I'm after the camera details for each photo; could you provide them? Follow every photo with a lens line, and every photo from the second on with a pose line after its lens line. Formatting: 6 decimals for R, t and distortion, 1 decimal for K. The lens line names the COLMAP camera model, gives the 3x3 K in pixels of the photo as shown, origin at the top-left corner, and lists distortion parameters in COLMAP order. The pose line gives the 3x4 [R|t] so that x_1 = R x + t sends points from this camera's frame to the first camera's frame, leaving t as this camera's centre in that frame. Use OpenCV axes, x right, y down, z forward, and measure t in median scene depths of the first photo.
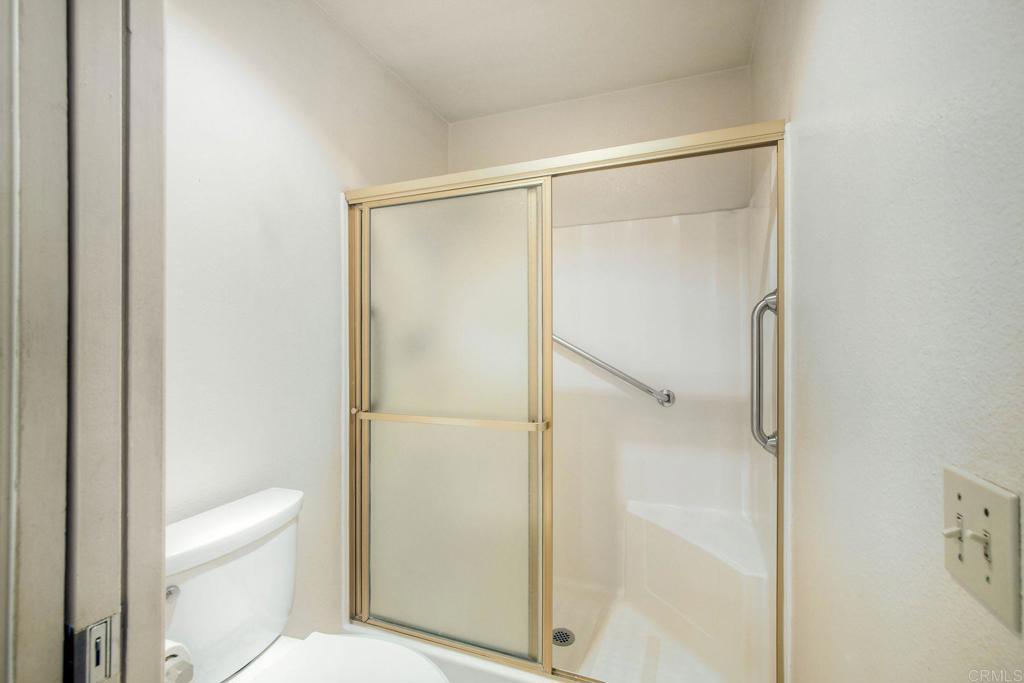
lens RADIAL K [[455.9, 0, 515.0], [0, 455.9, 342.1], [0, 0, 1]] dist [-0.002024, 0.000047]
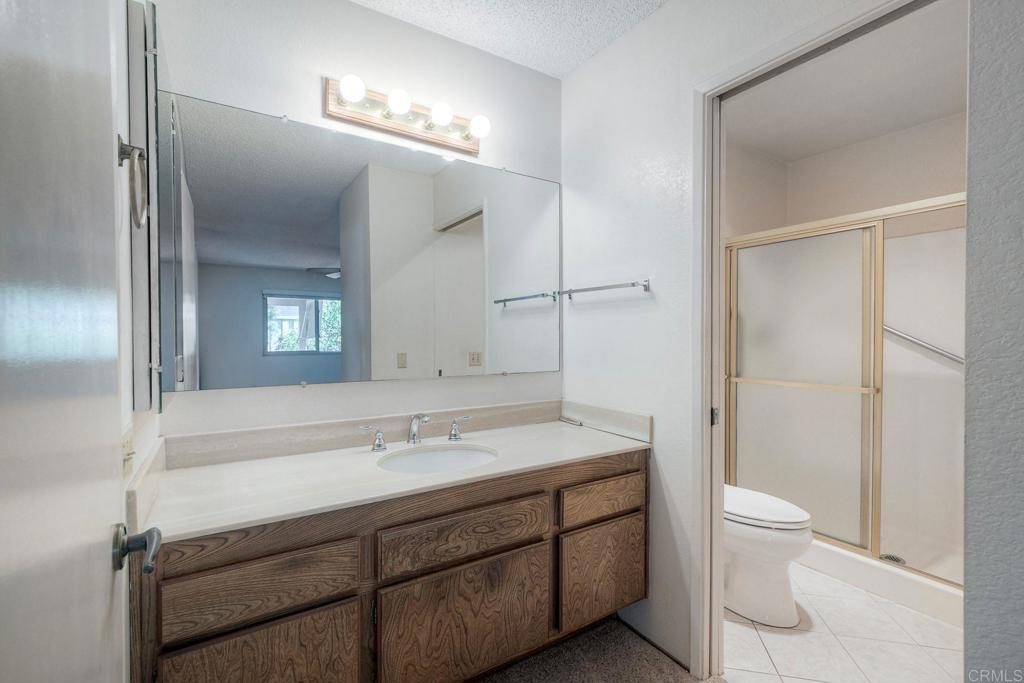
lens RADIAL K [[457.1, 0, 514.9], [0, 457.1, 347.9], [0, 0, 1]] dist [-0.003940, -0.000489]
pose [[0.823574, 0.007254, -0.567163, -0.054128], [0.003345, 0.999839, 0.017645, 0.021519], [0.567200, -0.016429, 0.823416, -0.777633]]
